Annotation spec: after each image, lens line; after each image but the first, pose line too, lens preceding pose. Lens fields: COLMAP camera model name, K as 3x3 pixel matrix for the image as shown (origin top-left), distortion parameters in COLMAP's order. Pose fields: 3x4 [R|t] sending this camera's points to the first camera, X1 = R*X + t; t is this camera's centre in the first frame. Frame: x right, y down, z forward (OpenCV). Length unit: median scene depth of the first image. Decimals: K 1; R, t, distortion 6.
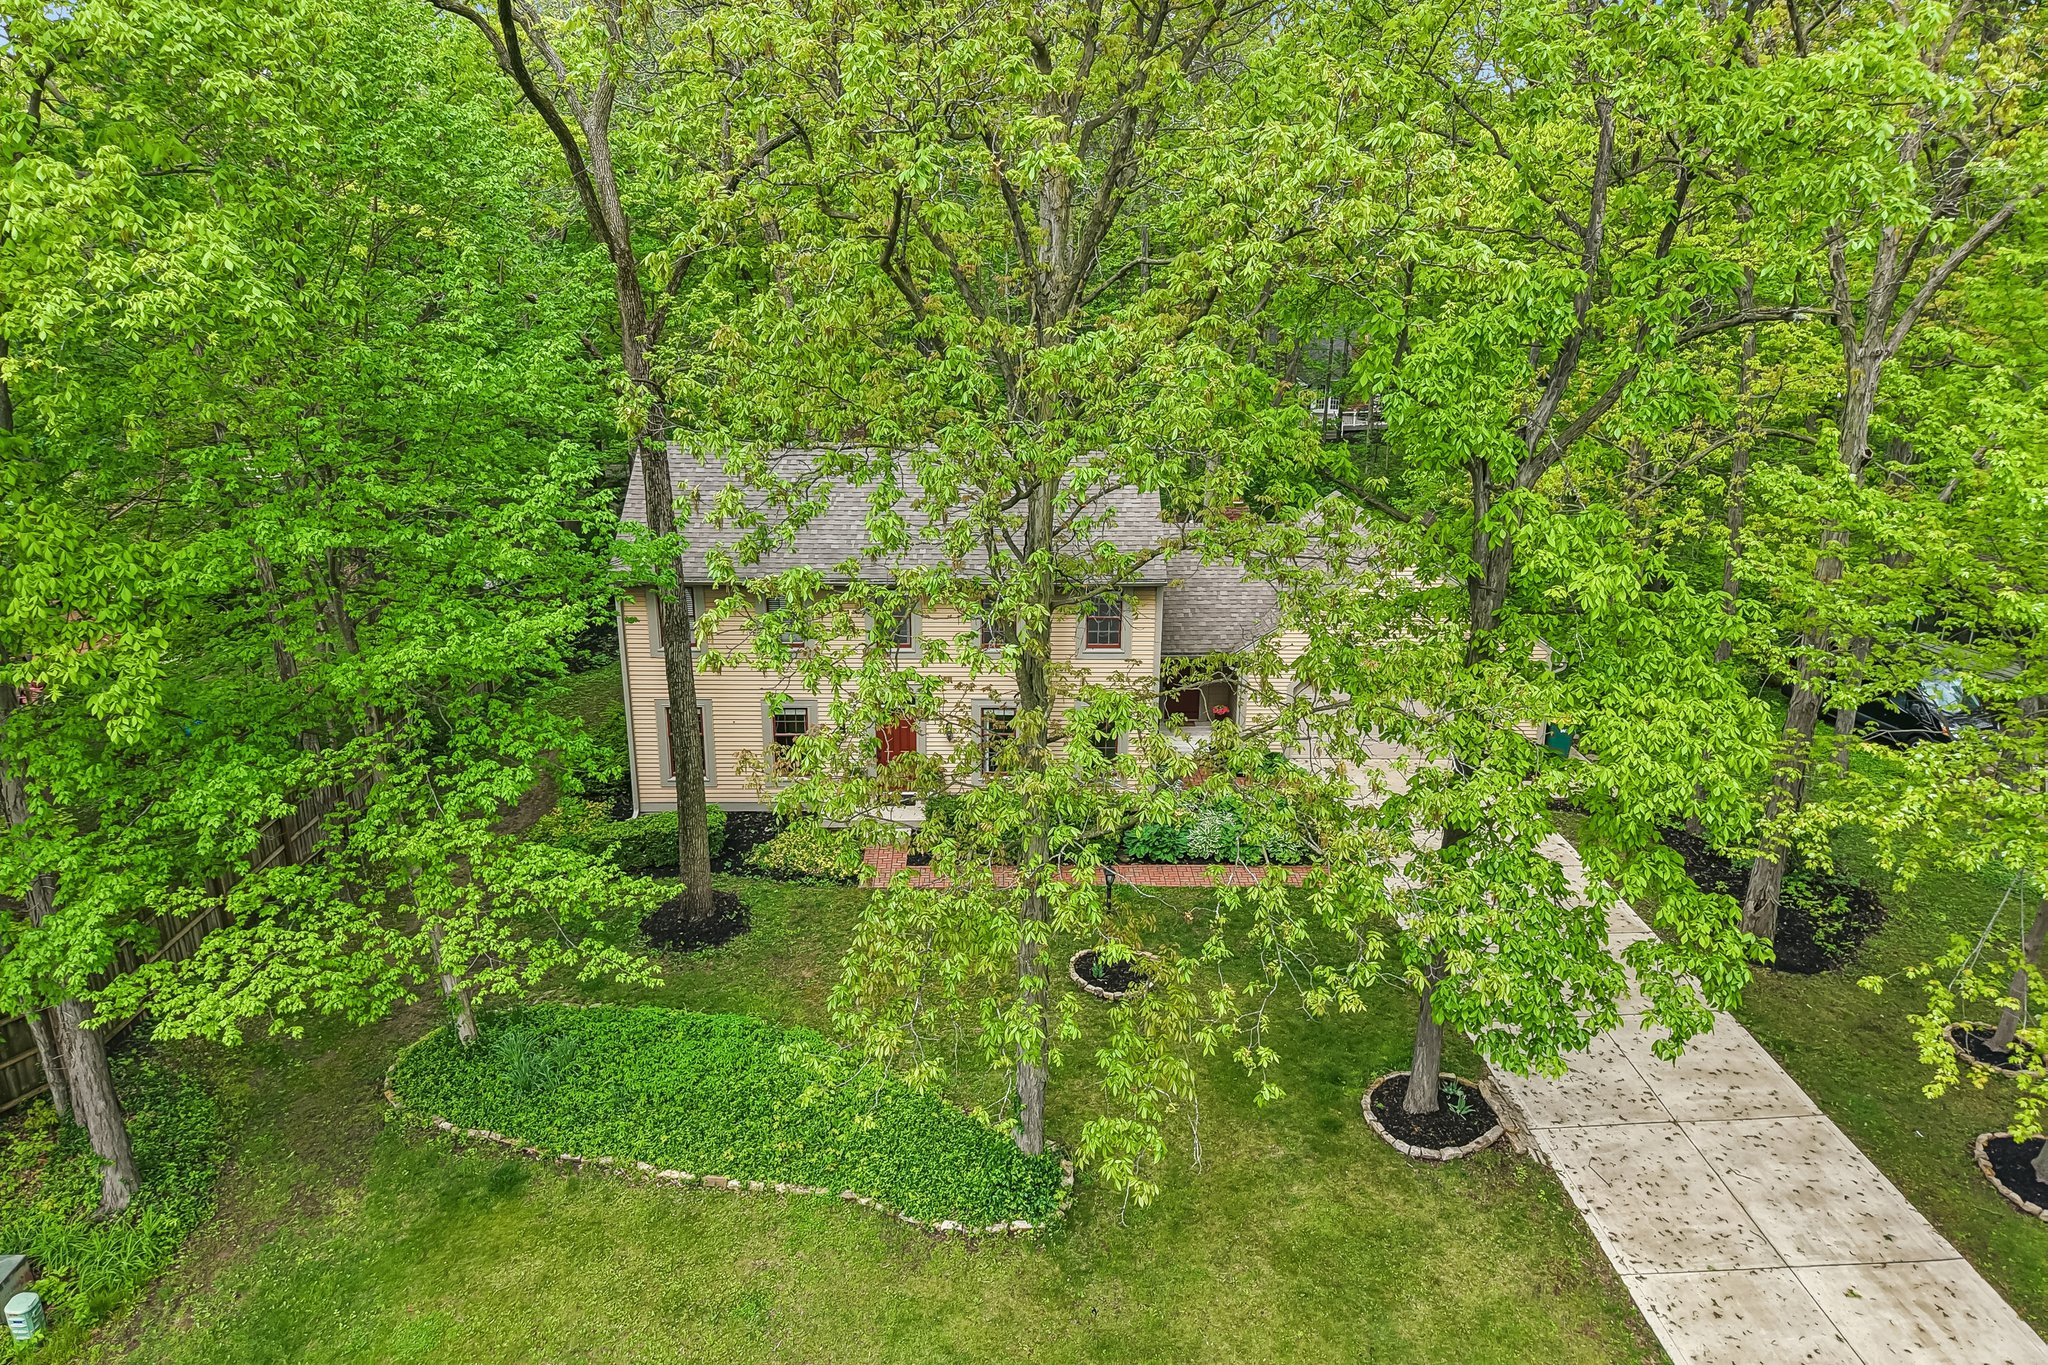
lens RADIAL K [[1381.0, 0, 1024.0], [0, 1381.0, 682.5], [0, 0, 1]] dist [0.005865, -0.002855]
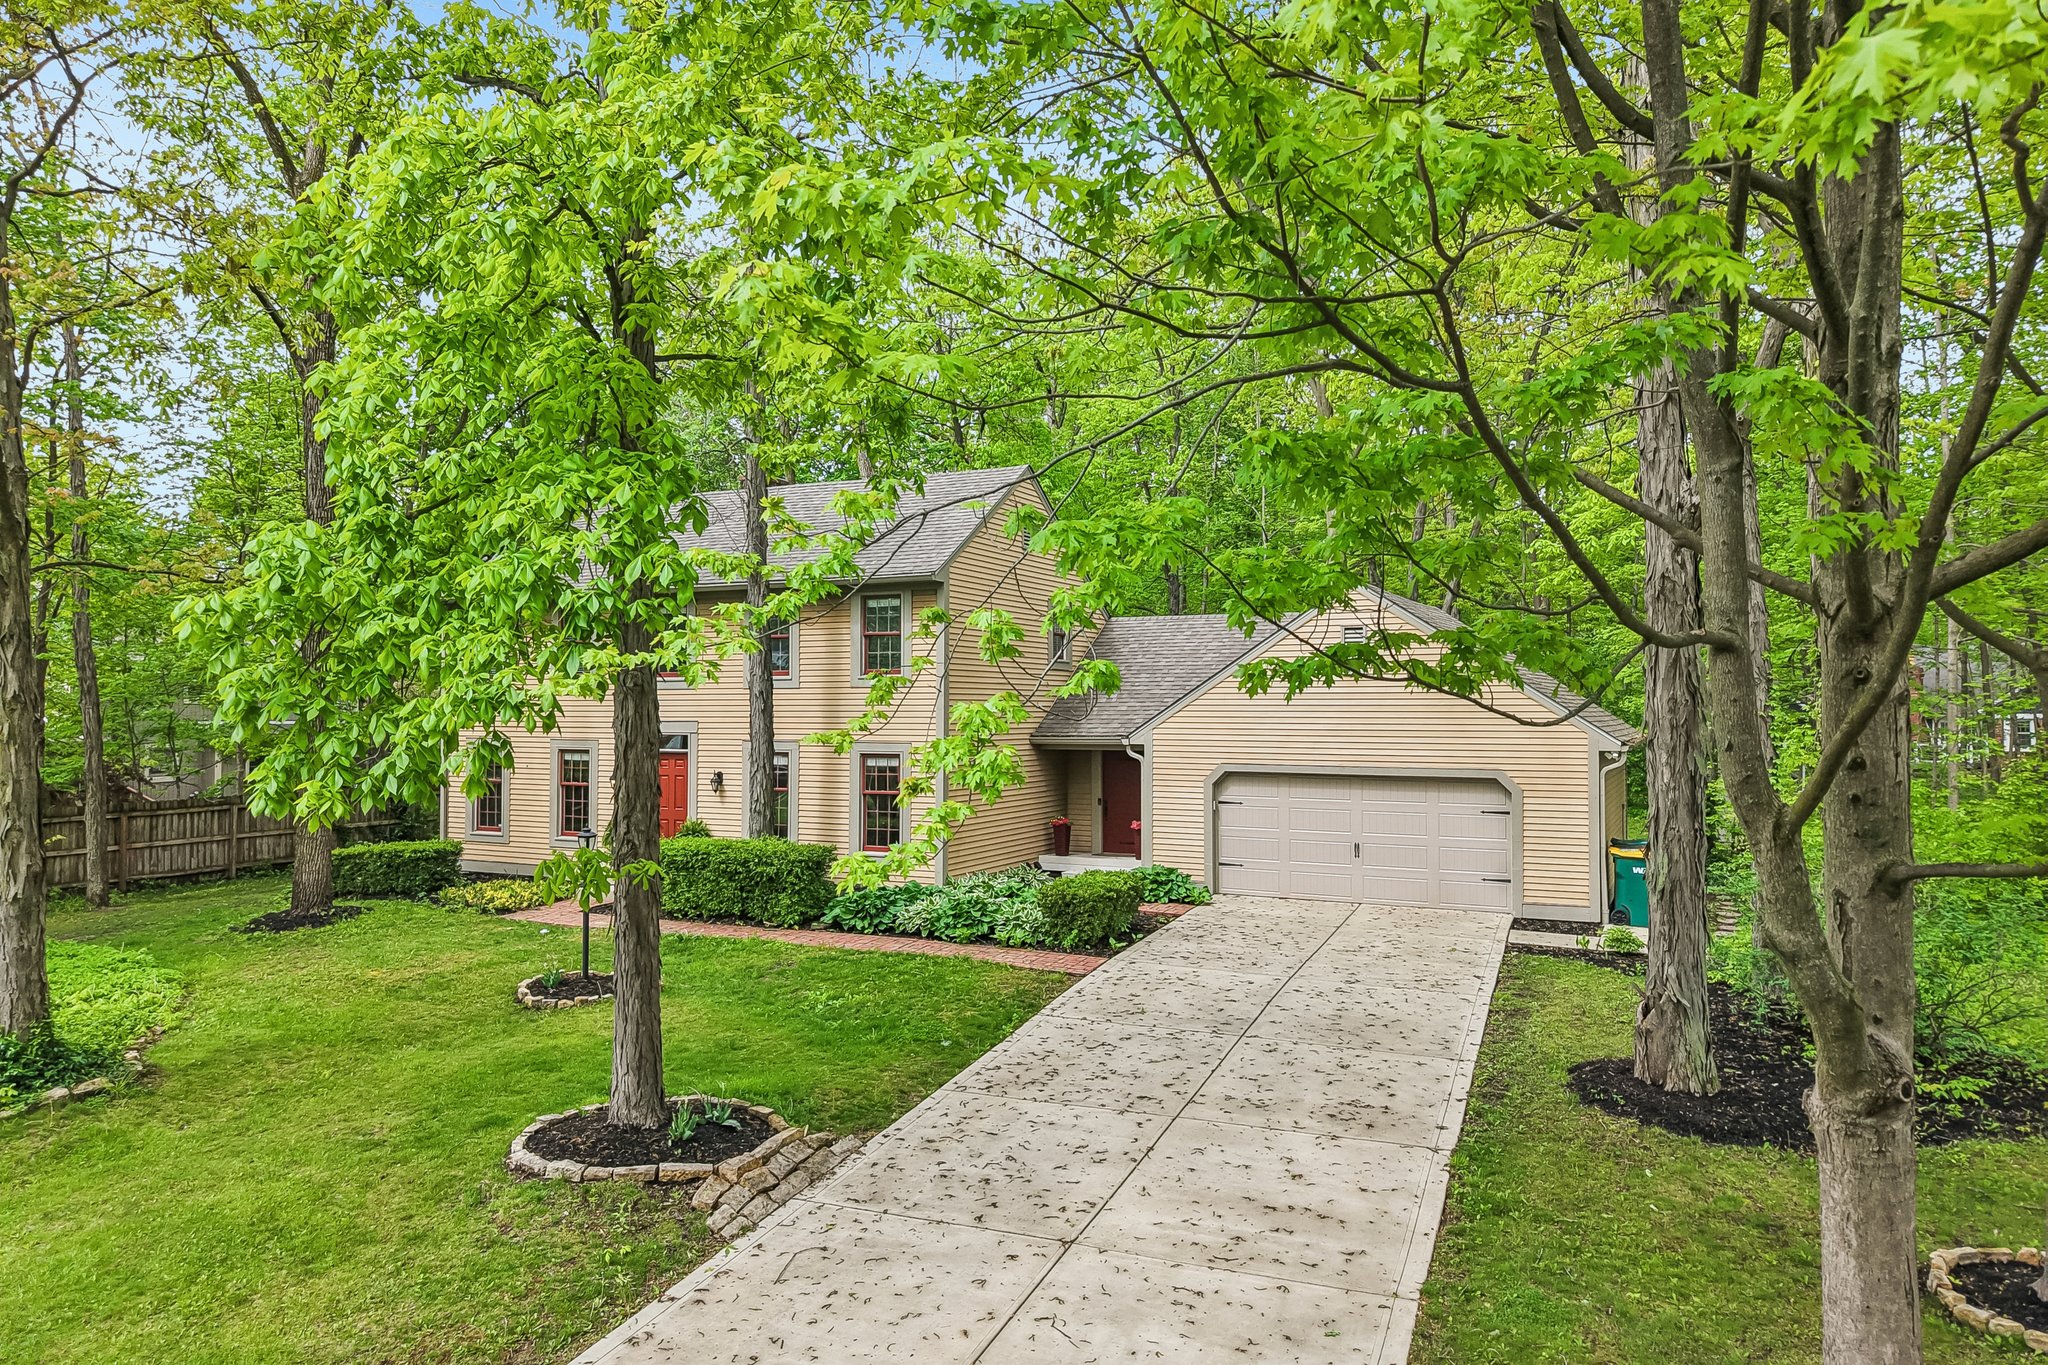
lens RADIAL K [[1381.0, 0, 1024.0], [0, 1381.0, 682.5], [0, 0, 1]] dist [0.005865, -0.002855]
pose [[0.886483, -0.023058, -0.462186, 0.725795], [-0.132650, 0.944184, -0.301530, 0.302660], [0.443342, 0.328610, 0.833945, 0.576710]]
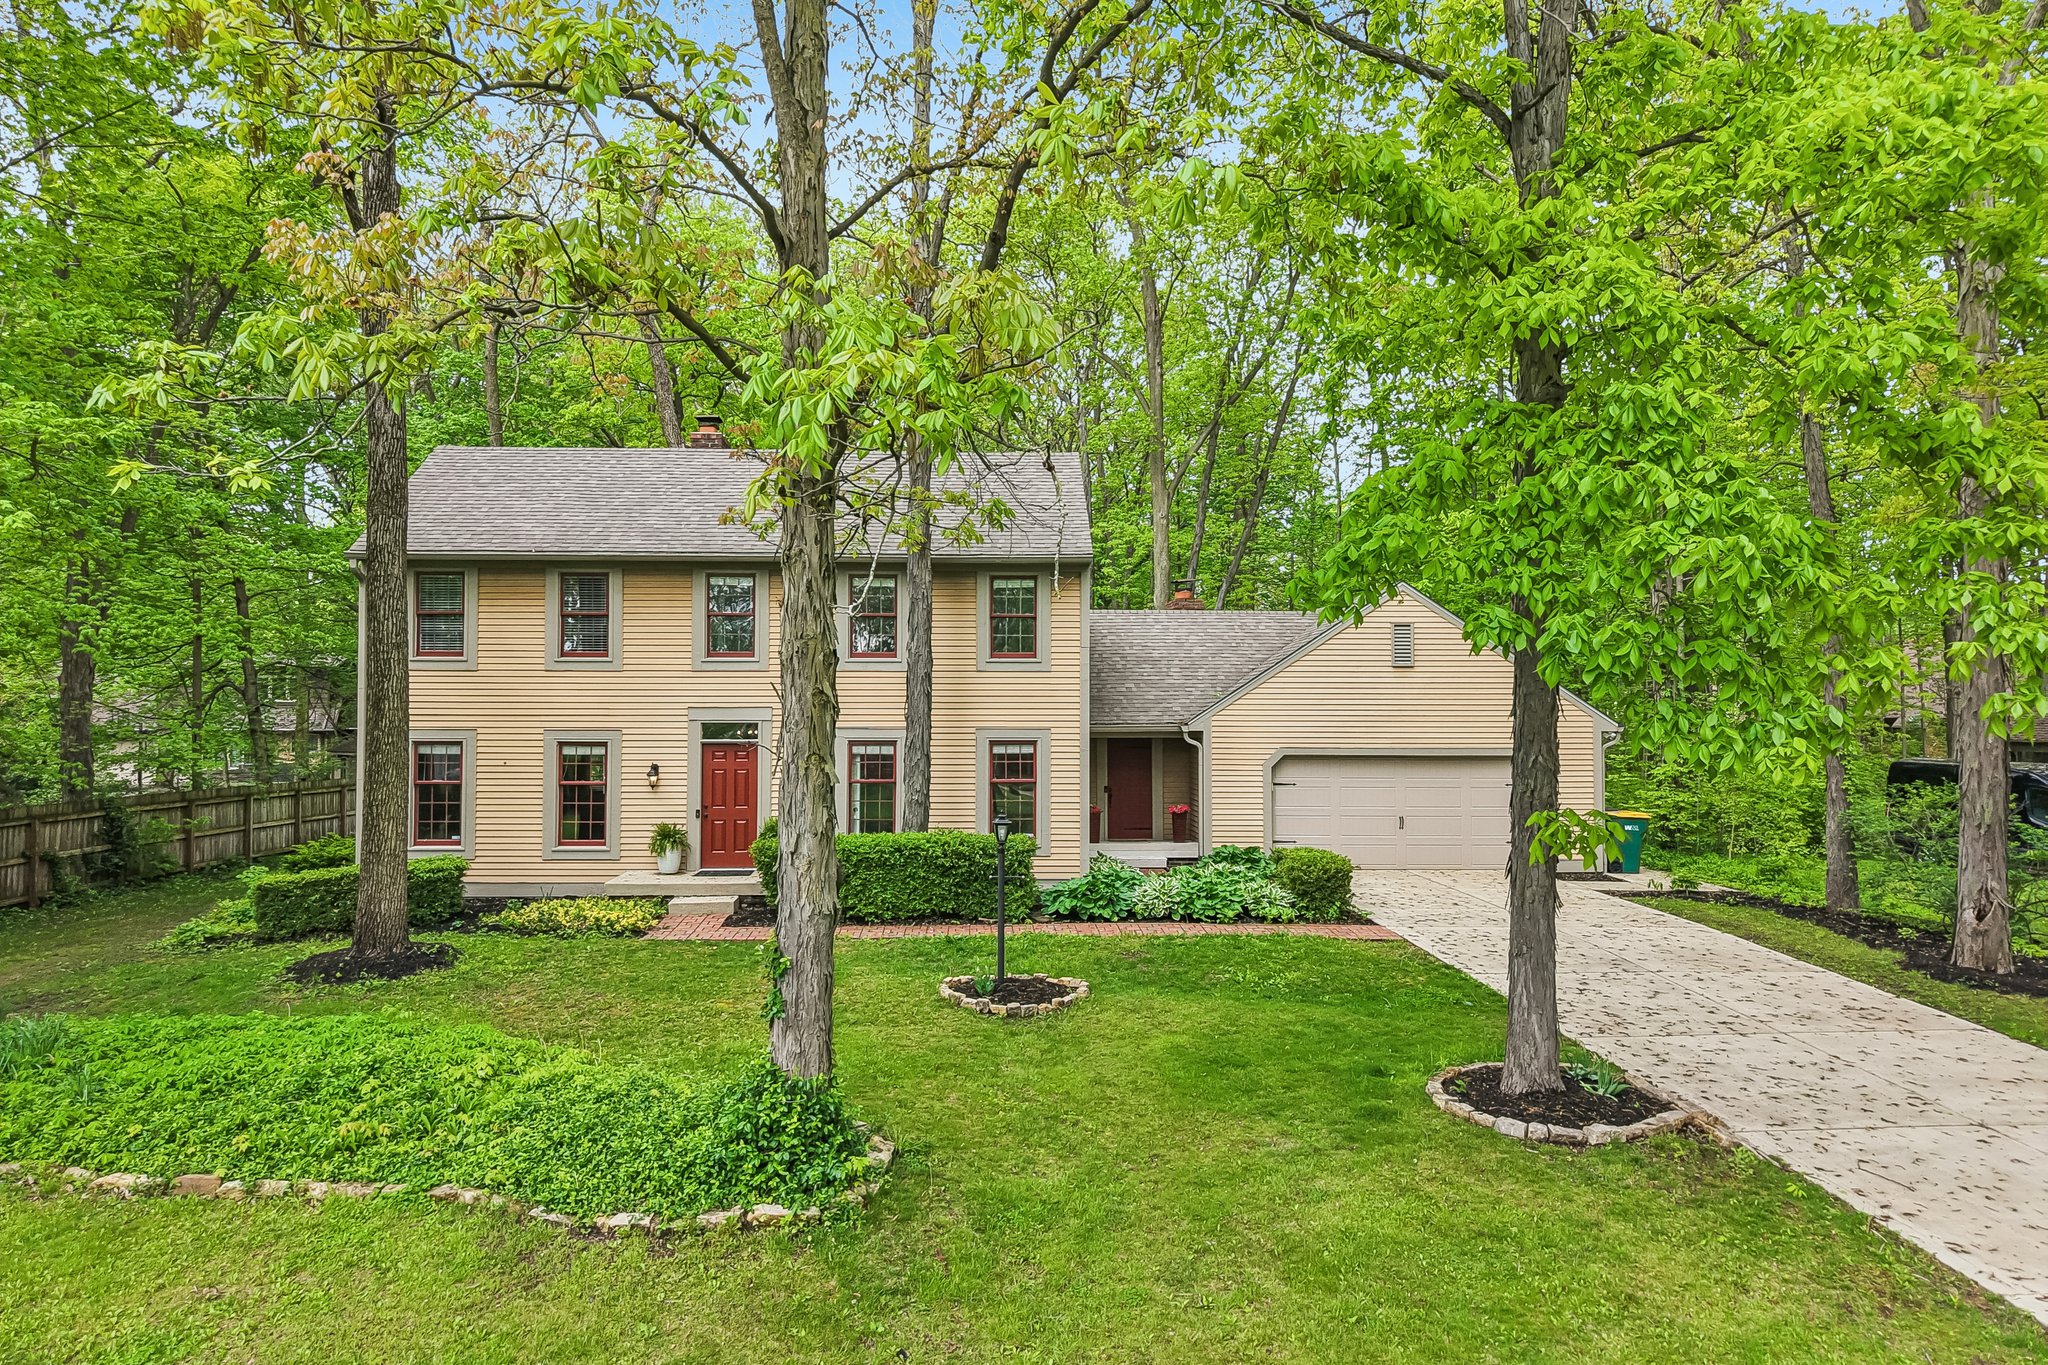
lens RADIAL K [[1381.0, 0, 1024.0], [0, 1381.0, 682.5], [0, 0, 1]] dist [0.005865, -0.002855]
pose [[0.999819, -0.009261, 0.016643, 0.076089], [0.014280, 0.942720, -0.333279, 0.354059], [-0.012604, 0.333456, 0.942681, 0.440007]]
